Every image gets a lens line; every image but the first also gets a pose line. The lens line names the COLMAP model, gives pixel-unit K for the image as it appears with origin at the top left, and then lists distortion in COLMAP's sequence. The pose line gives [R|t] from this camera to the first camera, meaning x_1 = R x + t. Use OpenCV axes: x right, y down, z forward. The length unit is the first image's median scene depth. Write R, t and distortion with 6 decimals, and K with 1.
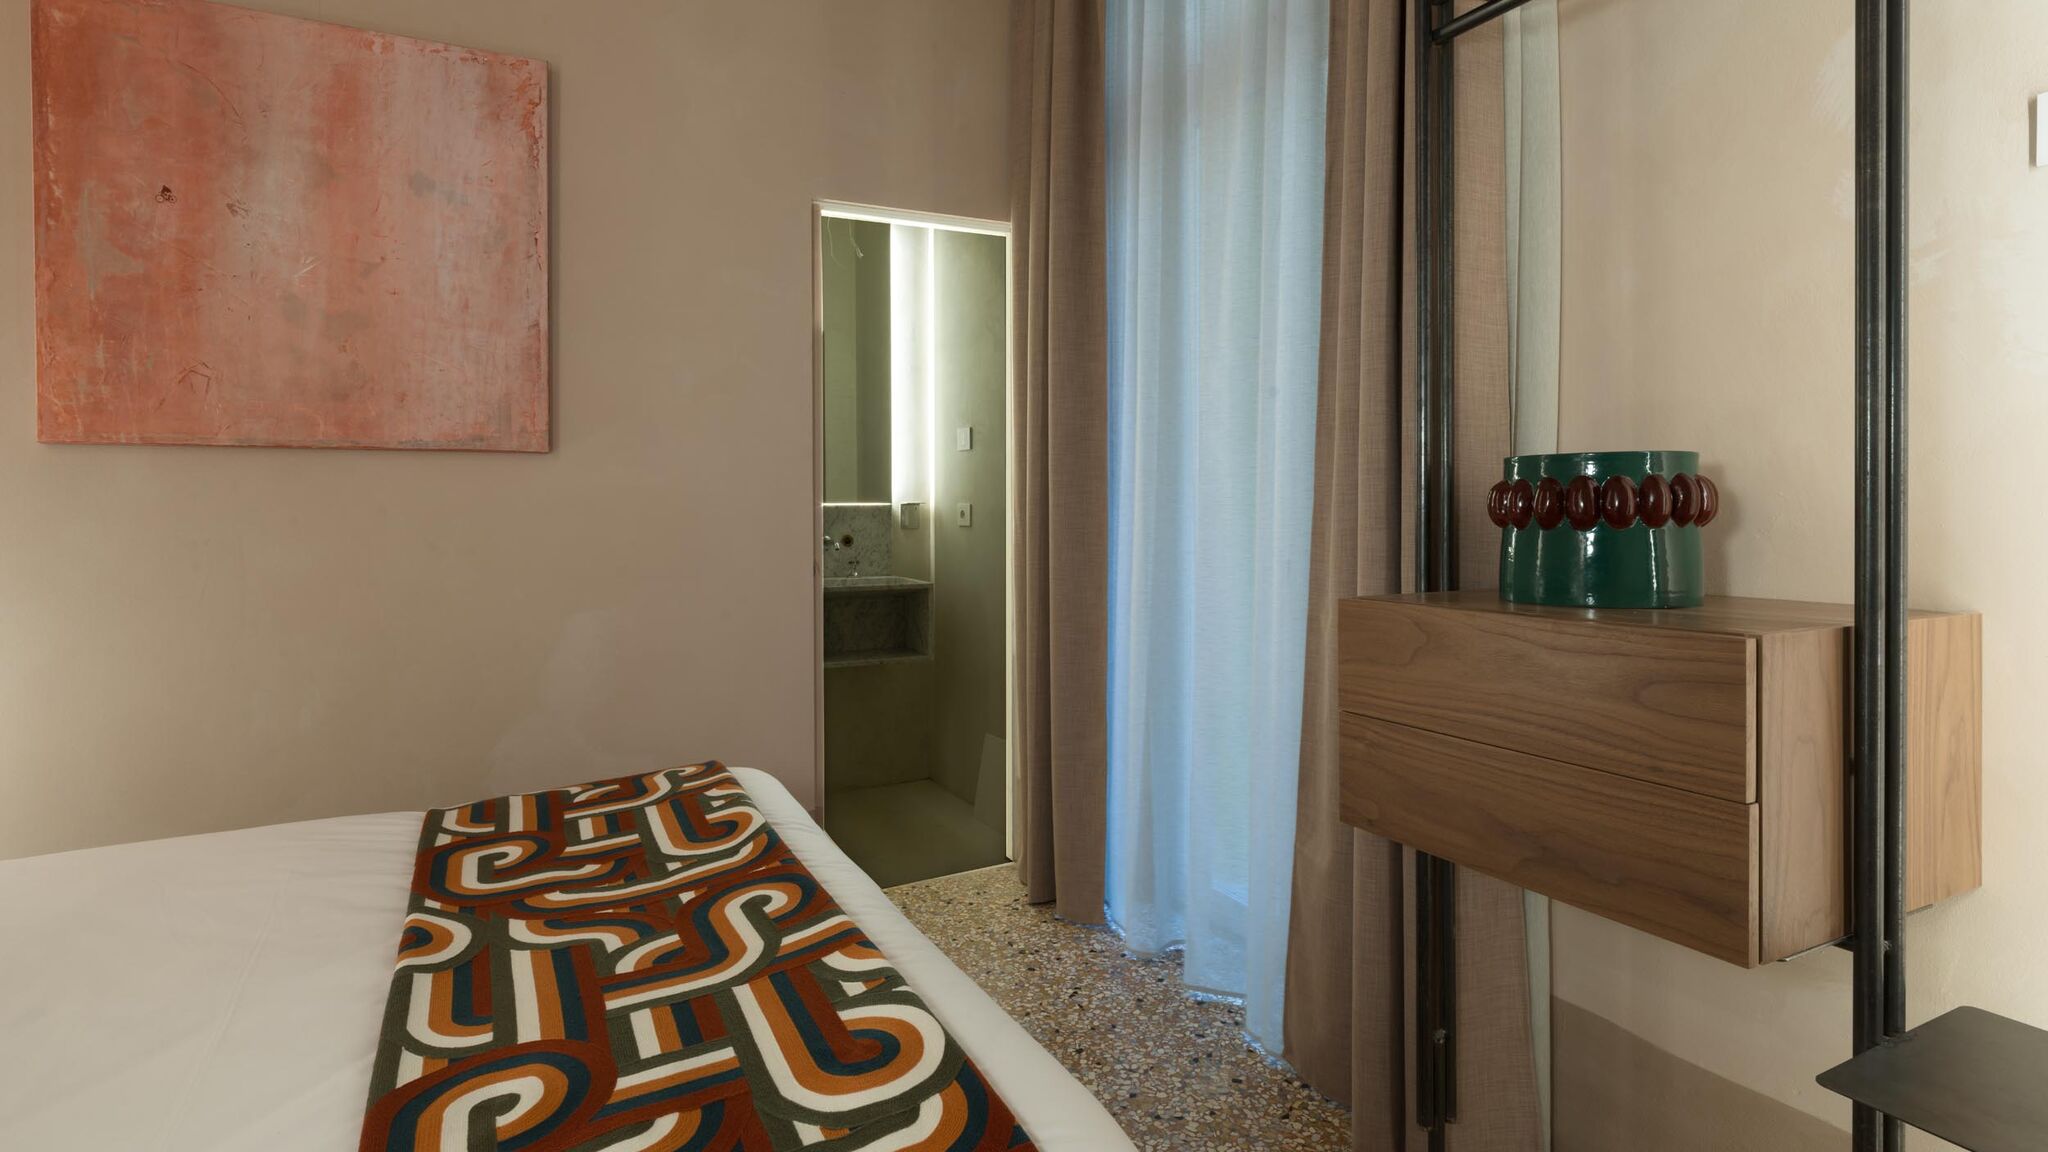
lens RADIAL K [[1081.1, 0, 1017.7], [0, 1081.1, 509.2], [0, 0, 1]] dist [0.003073, -0.001229]
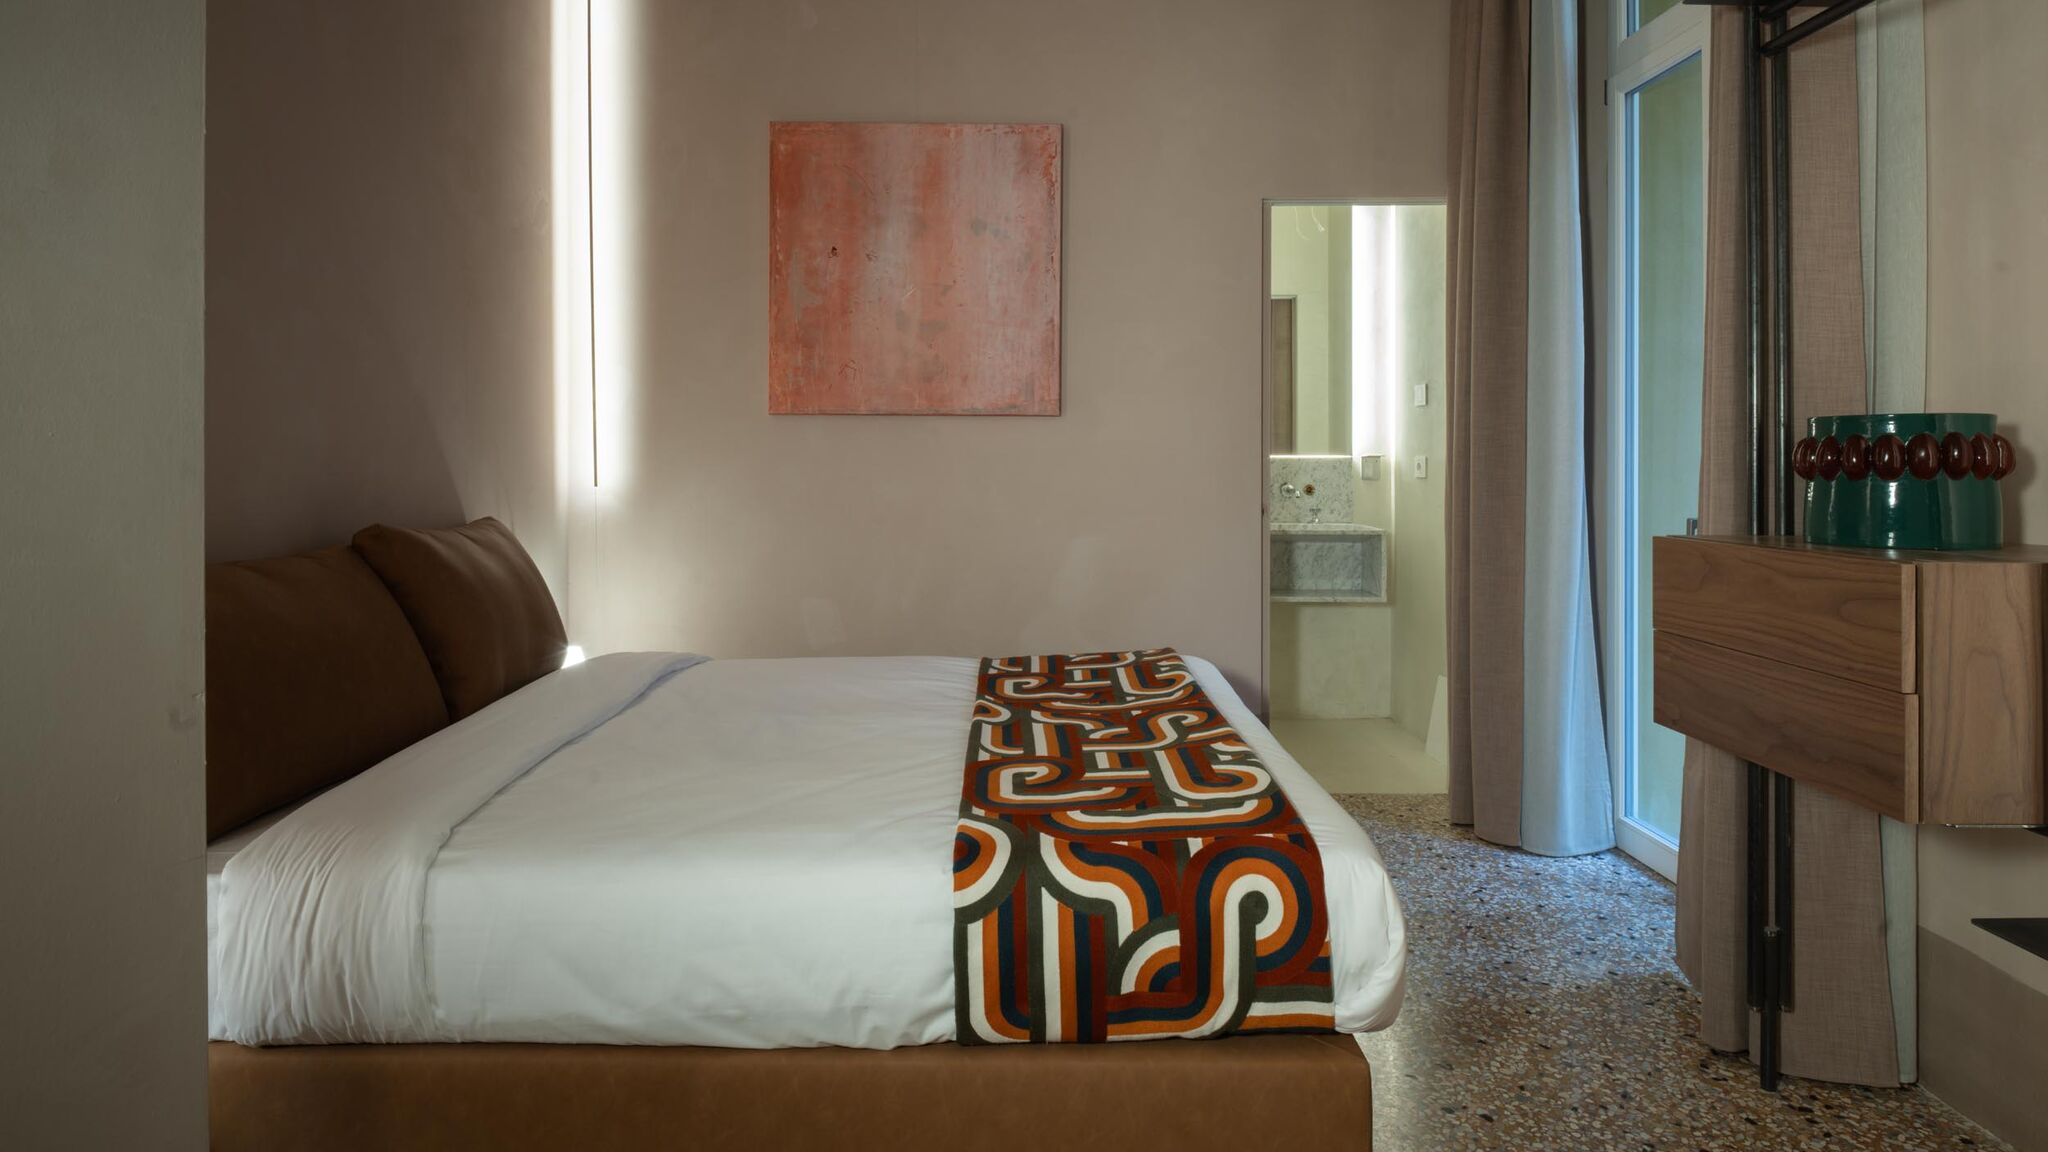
lens RADIAL K [[1034.4, 0, 1024.0], [0, 1034.4, 576.0], [0, 0, 1]] dist [-0.000392, -0.000301]
pose [[0.902194, 0.055629, -0.427729, 0.119771], [-0.008022, 0.993641, 0.112310, 0.001892], [0.431256, -0.097894, 0.896903, -0.260933]]
